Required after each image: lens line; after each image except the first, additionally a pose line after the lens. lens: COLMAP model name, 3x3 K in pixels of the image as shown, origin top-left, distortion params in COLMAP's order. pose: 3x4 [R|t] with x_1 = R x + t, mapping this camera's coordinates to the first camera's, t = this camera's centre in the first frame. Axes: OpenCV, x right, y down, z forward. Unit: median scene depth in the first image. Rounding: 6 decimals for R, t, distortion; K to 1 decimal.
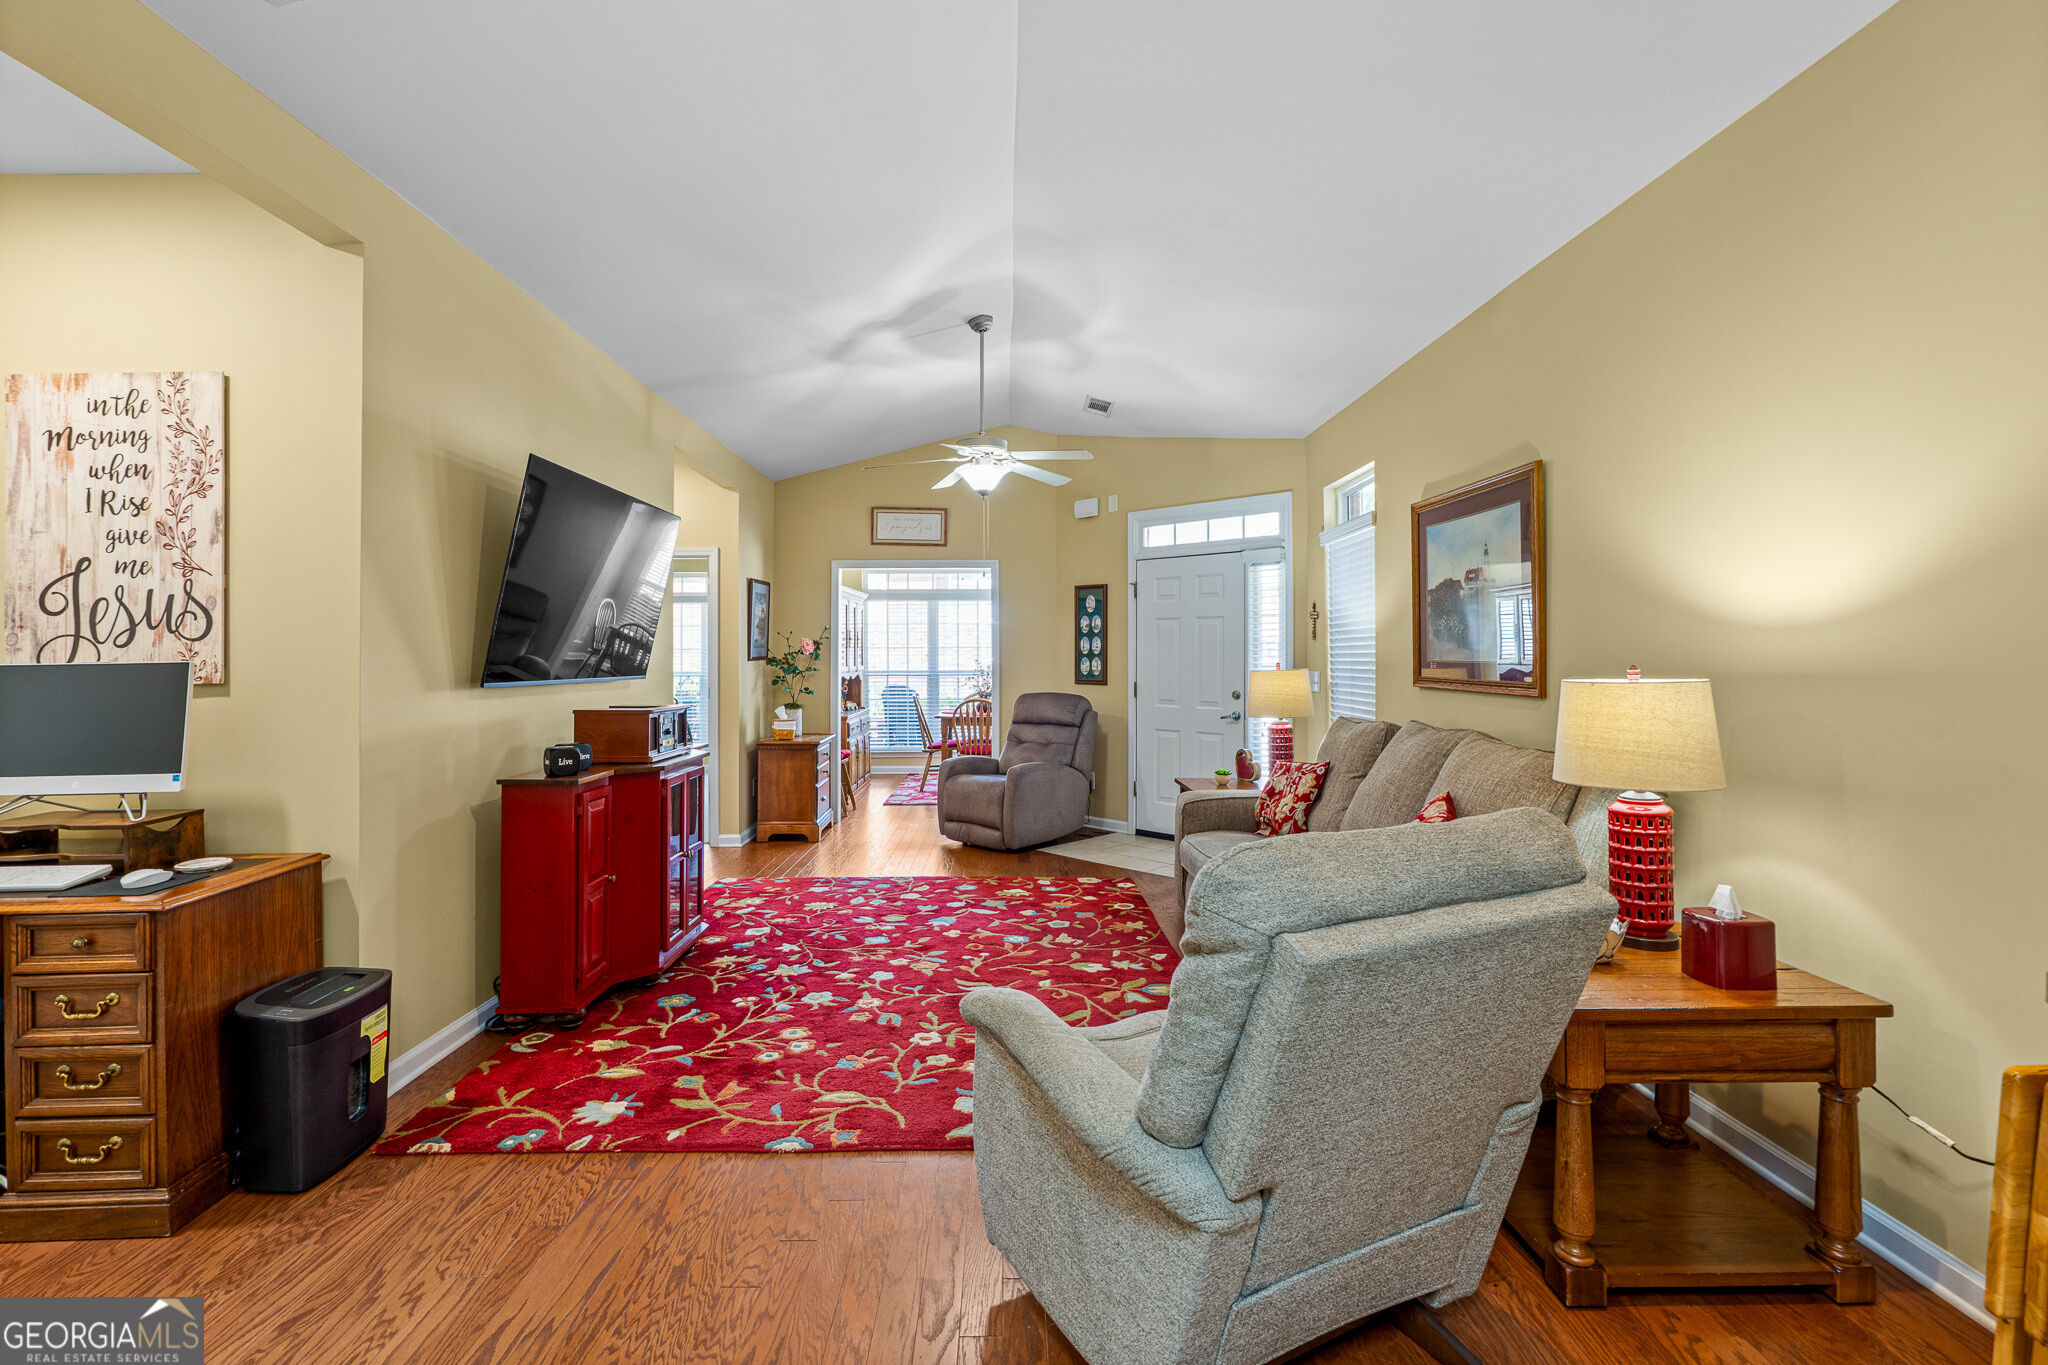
lens RADIAL K [[944.5, 0, 1024.0], [0, 944.5, 682.5], [0, 0, 1]] dist [0.001678, 0.000160]
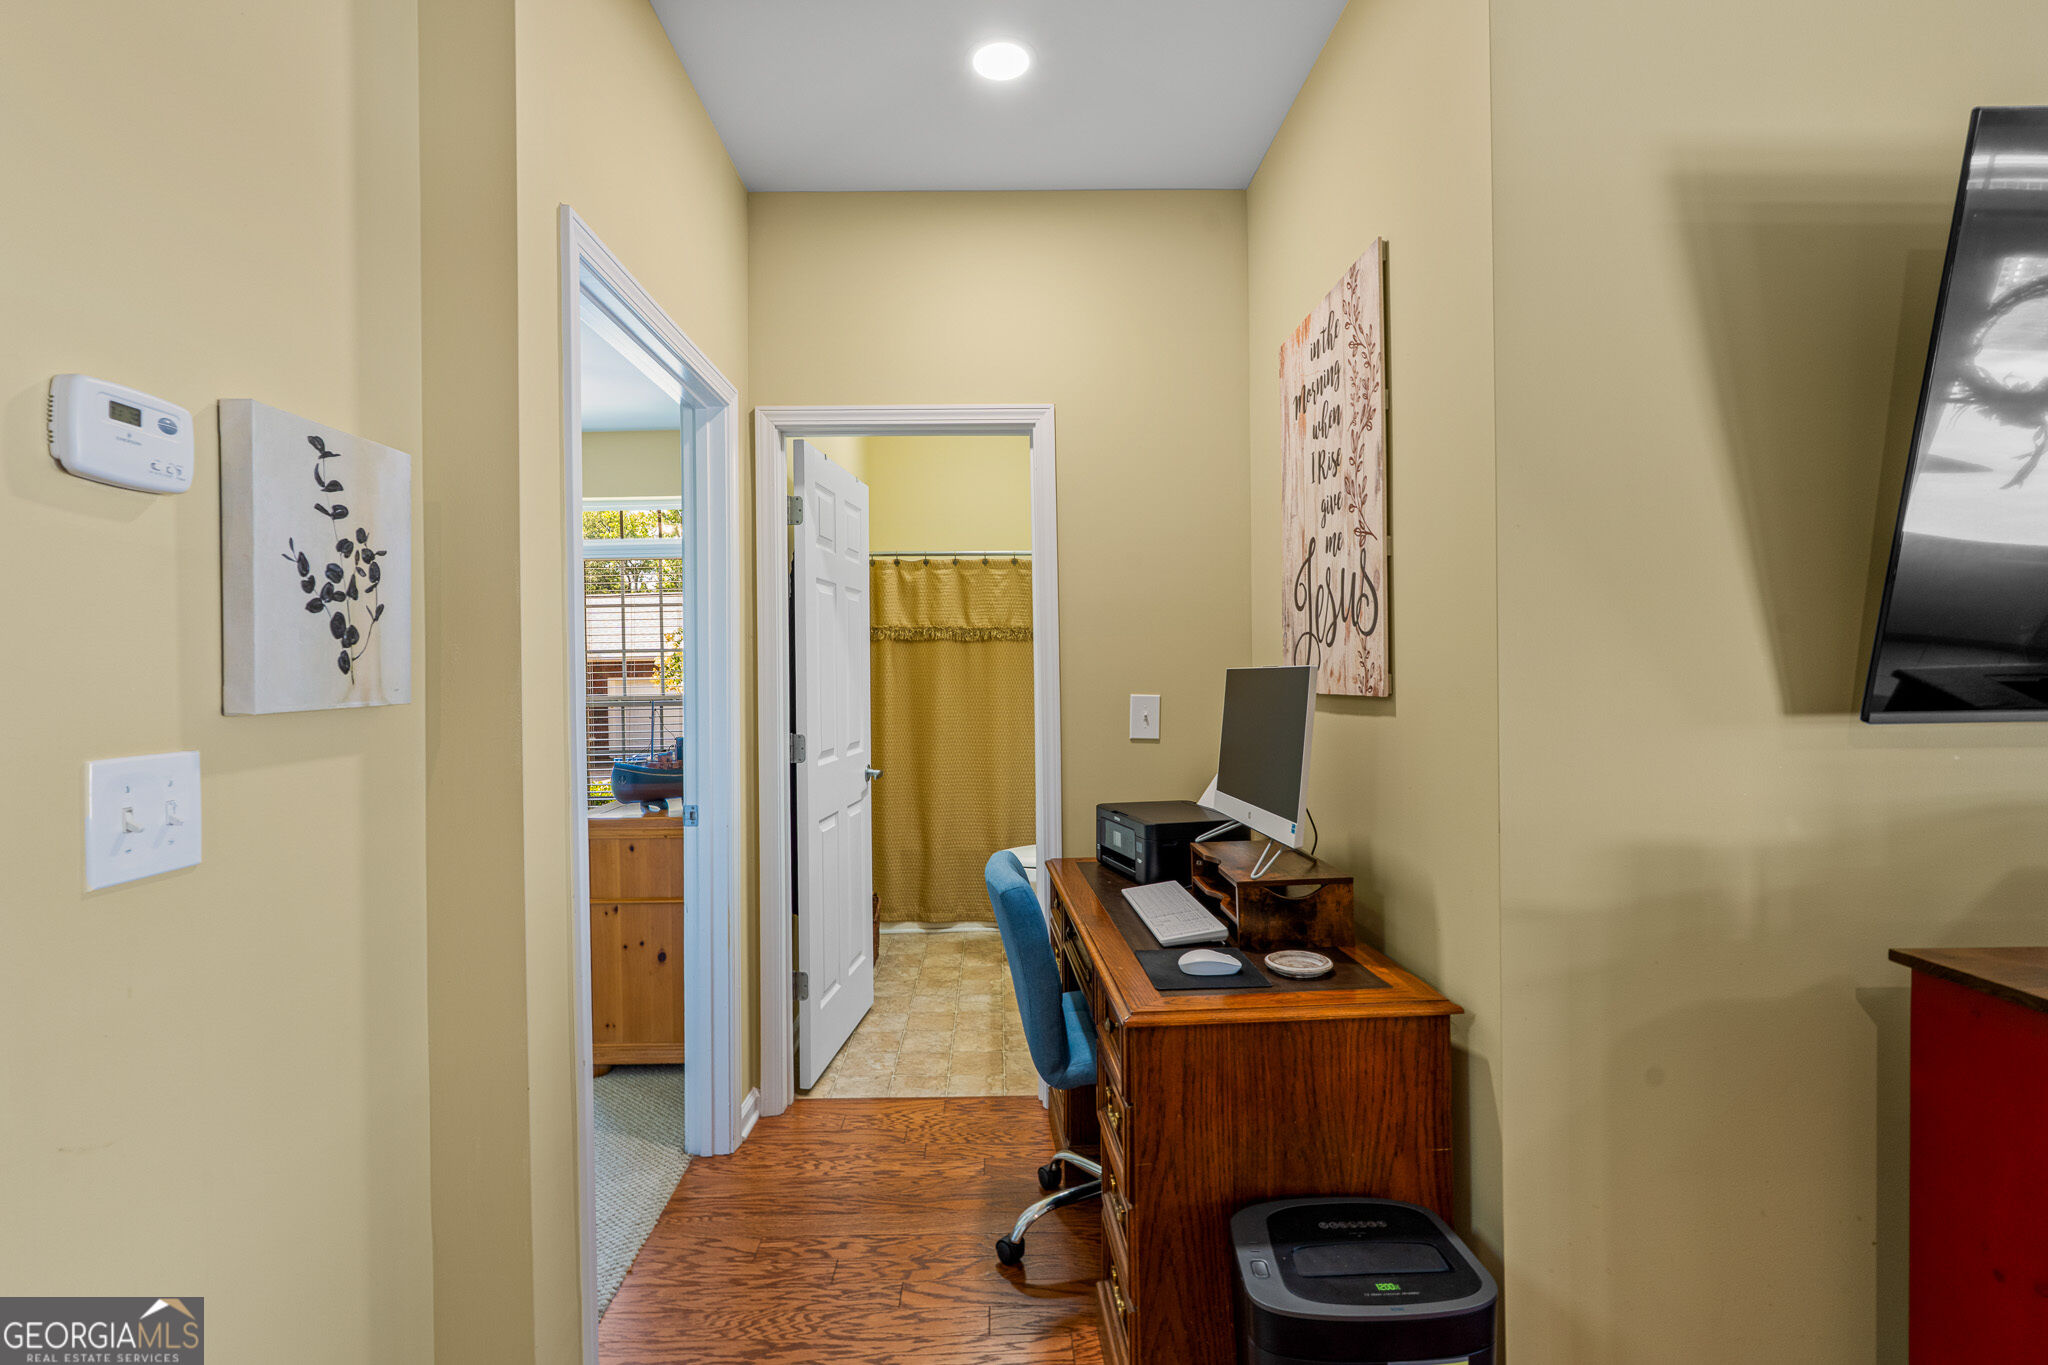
lens RADIAL K [[920.7, 0, 1015.6], [0, 920.7, 660.4], [0, 0, 1]] dist [0.000287, 0.000199]
pose [[-0.011546, 0.000473, -0.999933, -0.148684], [-0.007798, 0.999969, 0.000563, -0.019163], [0.999903, 0.007804, -0.011542, 0.602593]]
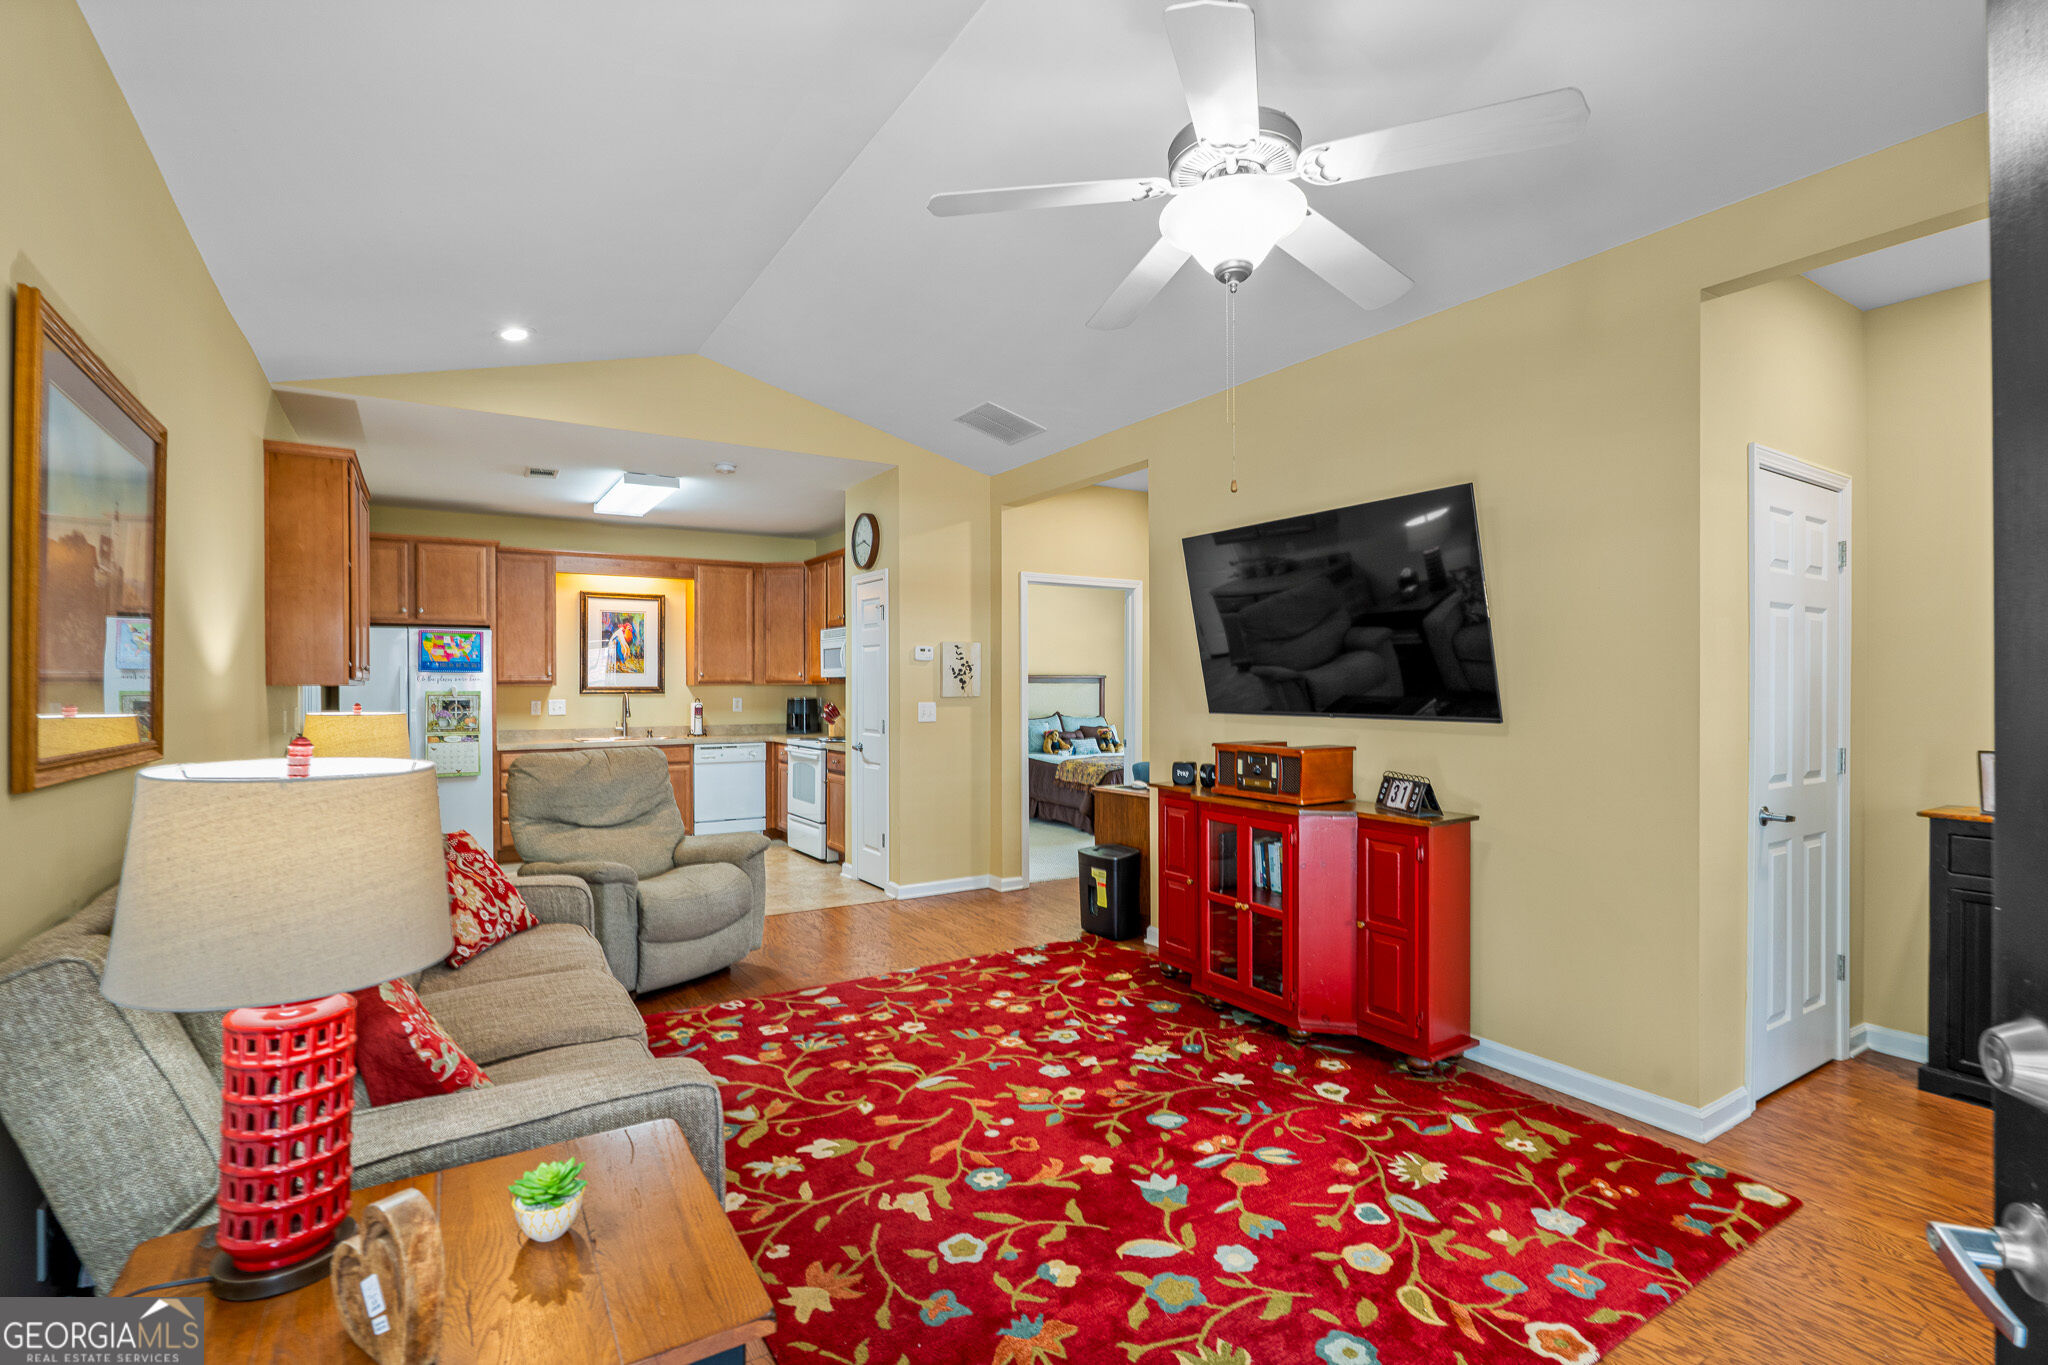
lens RADIAL K [[943.7, 0, 1024.0], [0, 943.7, 682.5], [0, 0, 1]] dist [-0.002750, -0.000300]
pose [[-0.855709, 0.004852, -0.517435, 0.370448], [-0.007688, 0.999726, 0.022088, -0.069372], [0.517401, 0.022879, -0.855437, 2.025945]]
